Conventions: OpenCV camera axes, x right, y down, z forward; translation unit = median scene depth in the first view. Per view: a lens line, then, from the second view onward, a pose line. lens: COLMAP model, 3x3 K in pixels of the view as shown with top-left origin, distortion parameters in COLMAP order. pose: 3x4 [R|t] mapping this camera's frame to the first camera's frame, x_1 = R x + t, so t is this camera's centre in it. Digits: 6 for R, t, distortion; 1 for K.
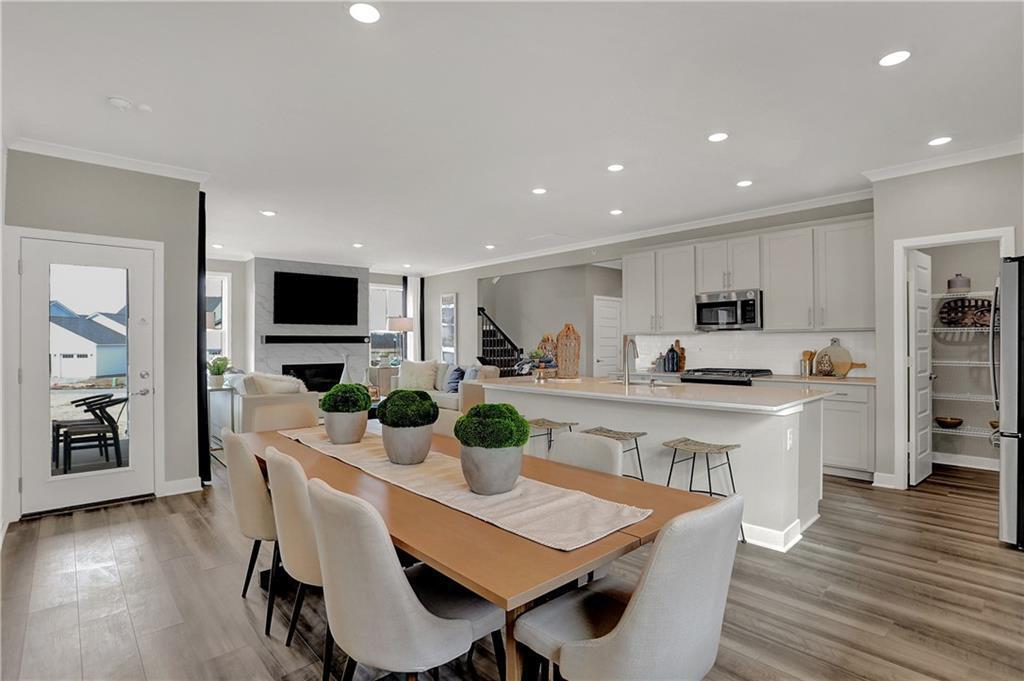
lens RADIAL K [[505.9, 0, 516.1], [0, 505.9, 339.6], [0, 0, 1]] dist [-0.073265, 0.035145]
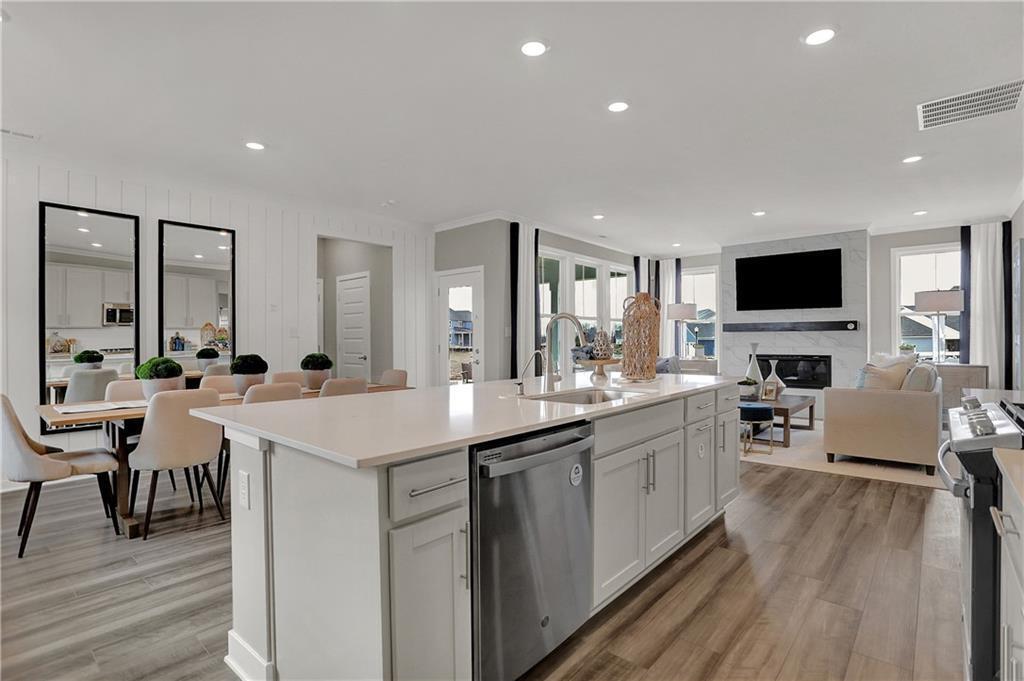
lens RADIAL K [[497.6, 0, 515.1], [0, 497.6, 334.4], [0, 0, 1]] dist [-0.073734, 0.032129]
pose [[0.106342, -0.004505, -0.994319, 0.695214], [0.008970, 0.999953, -0.003571, 0.020929], [0.994289, -0.008540, 0.106377, 0.767687]]
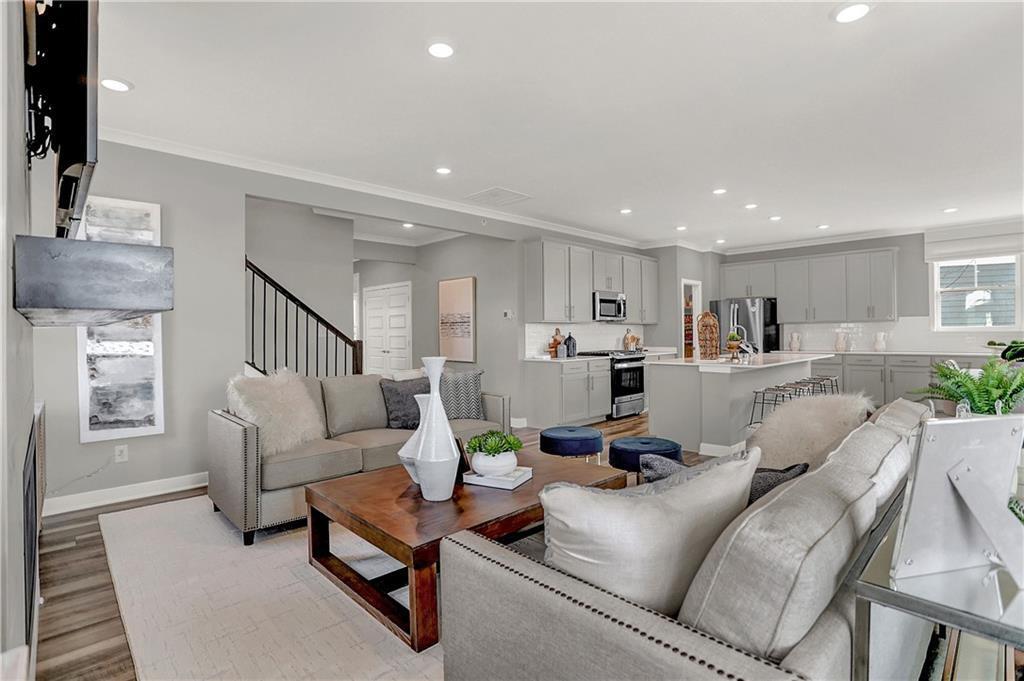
lens RADIAL K [[505.9, 0, 516.1], [0, 505.9, 339.6], [0, 0, 1]] dist [-0.073265, 0.035145]
pose [[-0.011194, -0.002862, 0.999933, -0.986655], [0.005148, 0.999982, 0.002920, 0.027013], [-0.999924, 0.005180, -0.011179, 1.398964]]
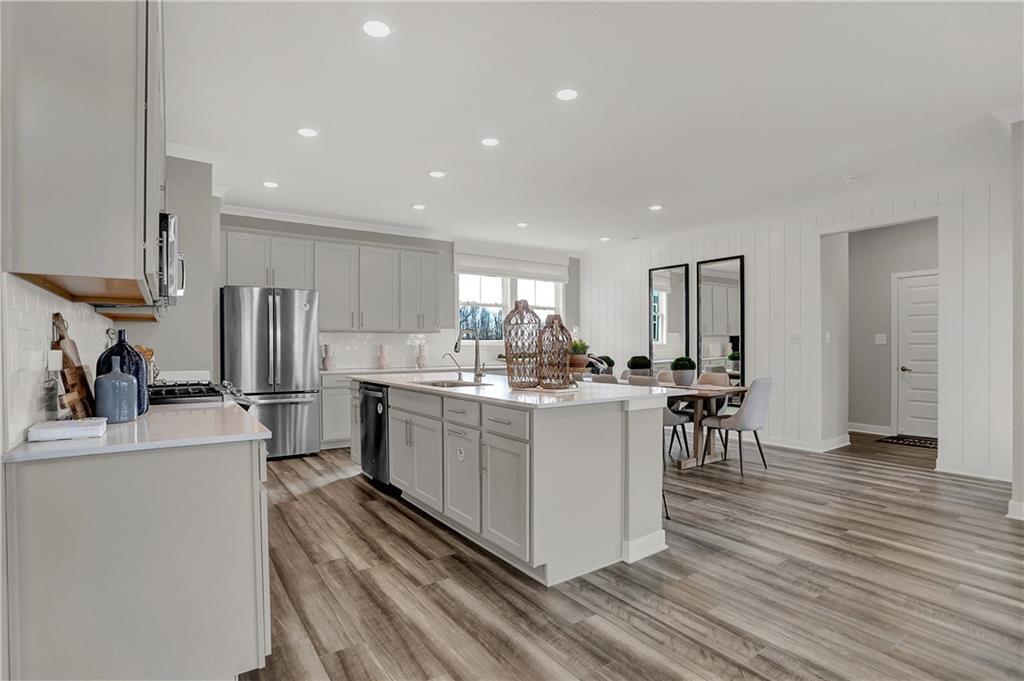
lens RADIAL K [[505.9, 0, 516.1], [0, 505.9, 339.6], [0, 0, 1]] dist [-0.073265, 0.035145]
pose [[-0.991117, 0.008023, 0.132750, 0.057356], [0.005480, 0.999795, -0.019512, 0.028267], [-0.132879, -0.018611, -0.990958, 1.573545]]
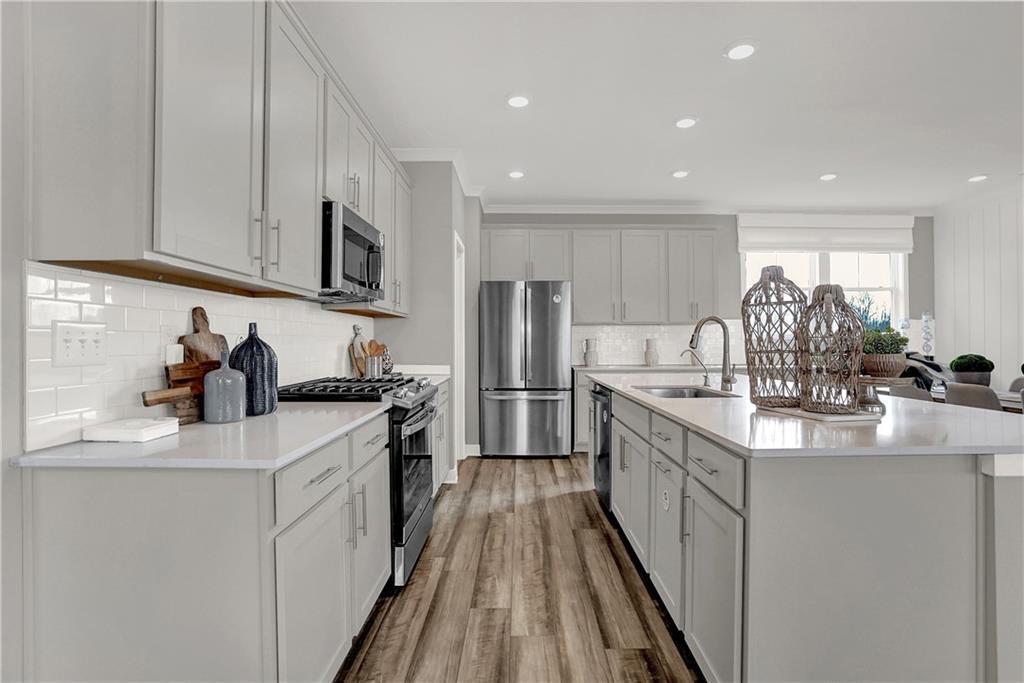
lens RADIAL K [[497.6, 0, 515.1], [0, 497.6, 335.4], [0, 0, 1]] dist [-0.073734, 0.032129]
pose [[-0.729841, 0.016338, 0.683421, 0.023195], [0.002721, 0.999776, -0.020996, 0.028574], [-0.683611, -0.013464, -0.729722, 1.367976]]
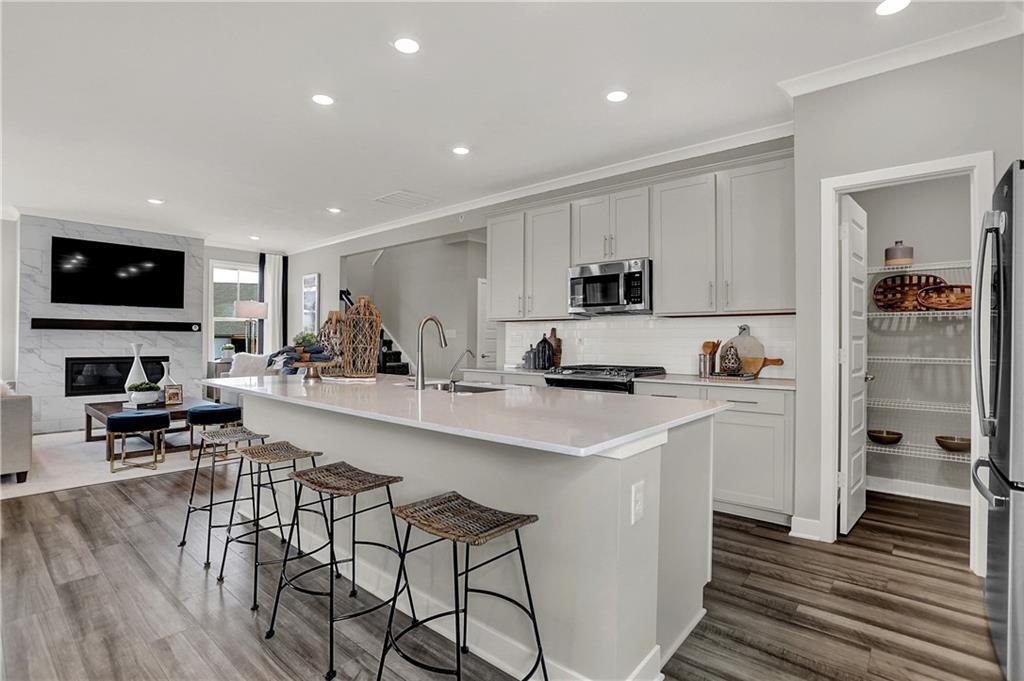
lens RADIAL K [[497.6, 0, 515.1], [0, 497.6, 334.4], [0, 0, 1]] dist [-0.073734, 0.032129]
pose [[0.993703, 0.012472, 0.111354, 0.229815], [-0.011651, 0.999900, -0.008021, 0.021897], [-0.111443, 0.006673, 0.993748, 0.317931]]
